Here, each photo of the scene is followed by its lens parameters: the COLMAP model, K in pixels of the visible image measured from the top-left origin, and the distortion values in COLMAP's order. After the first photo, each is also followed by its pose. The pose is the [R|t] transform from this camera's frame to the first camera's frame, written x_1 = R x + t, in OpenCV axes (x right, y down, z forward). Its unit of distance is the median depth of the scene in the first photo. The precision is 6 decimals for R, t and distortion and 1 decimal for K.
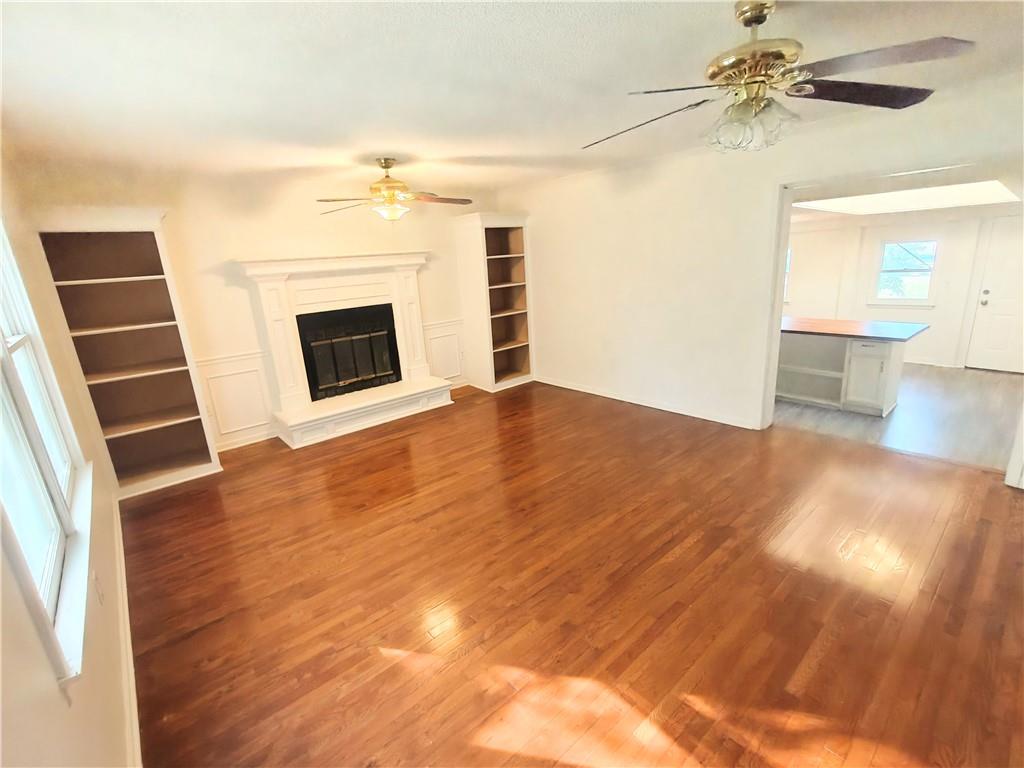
lens RADIAL K [[463.3, 0, 513.2], [0, 463.3, 386.8], [0, 0, 1]] dist [-0.003683, 0.000214]
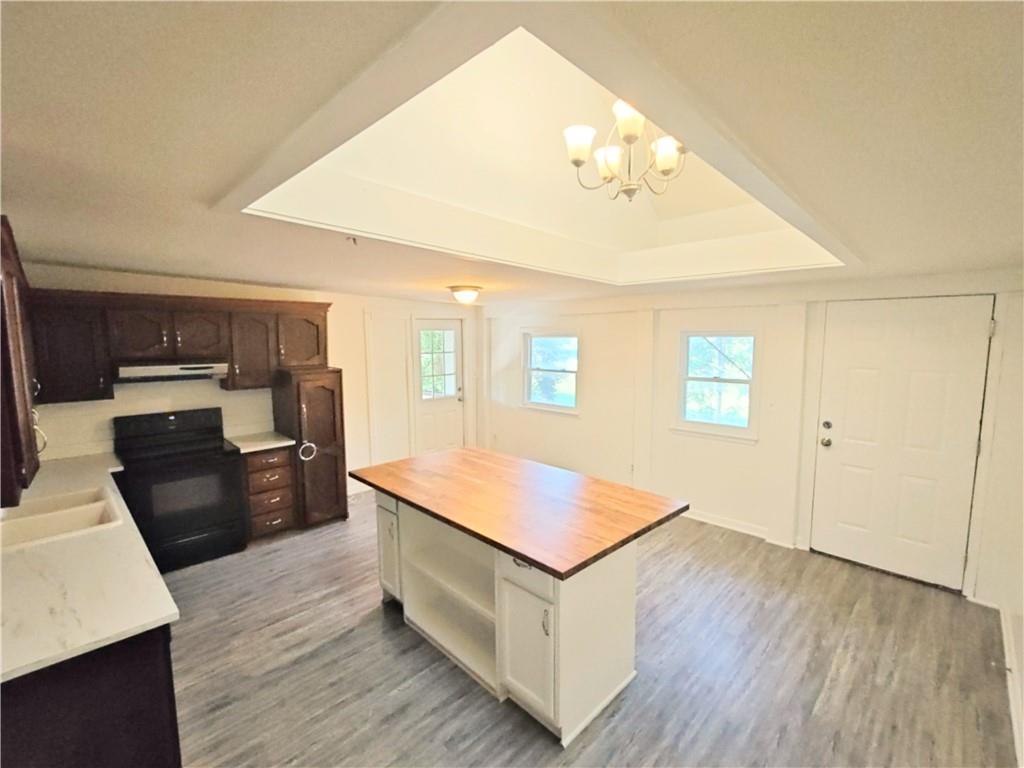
lens RADIAL K [[463.3, 0, 510.3], [0, 463.3, 381.8], [0, 0, 1]] dist [-0.003683, 0.000214]
pose [[0.995419, 0.051251, 0.080717, 0.561860], [-0.037043, 0.984990, -0.168589, -0.141914], [-0.088145, 0.164826, 0.982376, 0.441627]]
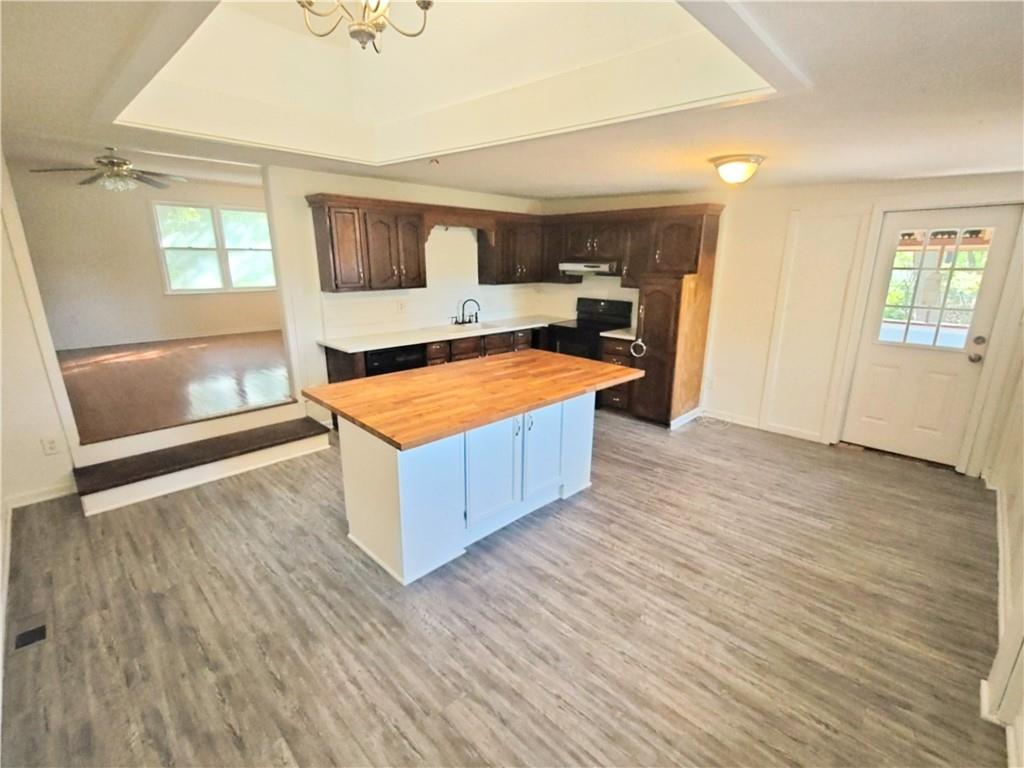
lens RADIAL K [[463.3, 0, 512.9], [0, 463.3, 384.9], [0, 0, 1]] dist [-0.003683, 0.000214]
pose [[0.076866, 0.323862, -0.942977, 1.017655], [-0.274511, 0.916096, 0.292253, -0.250812], [0.958507, 0.236393, 0.159320, 0.841136]]
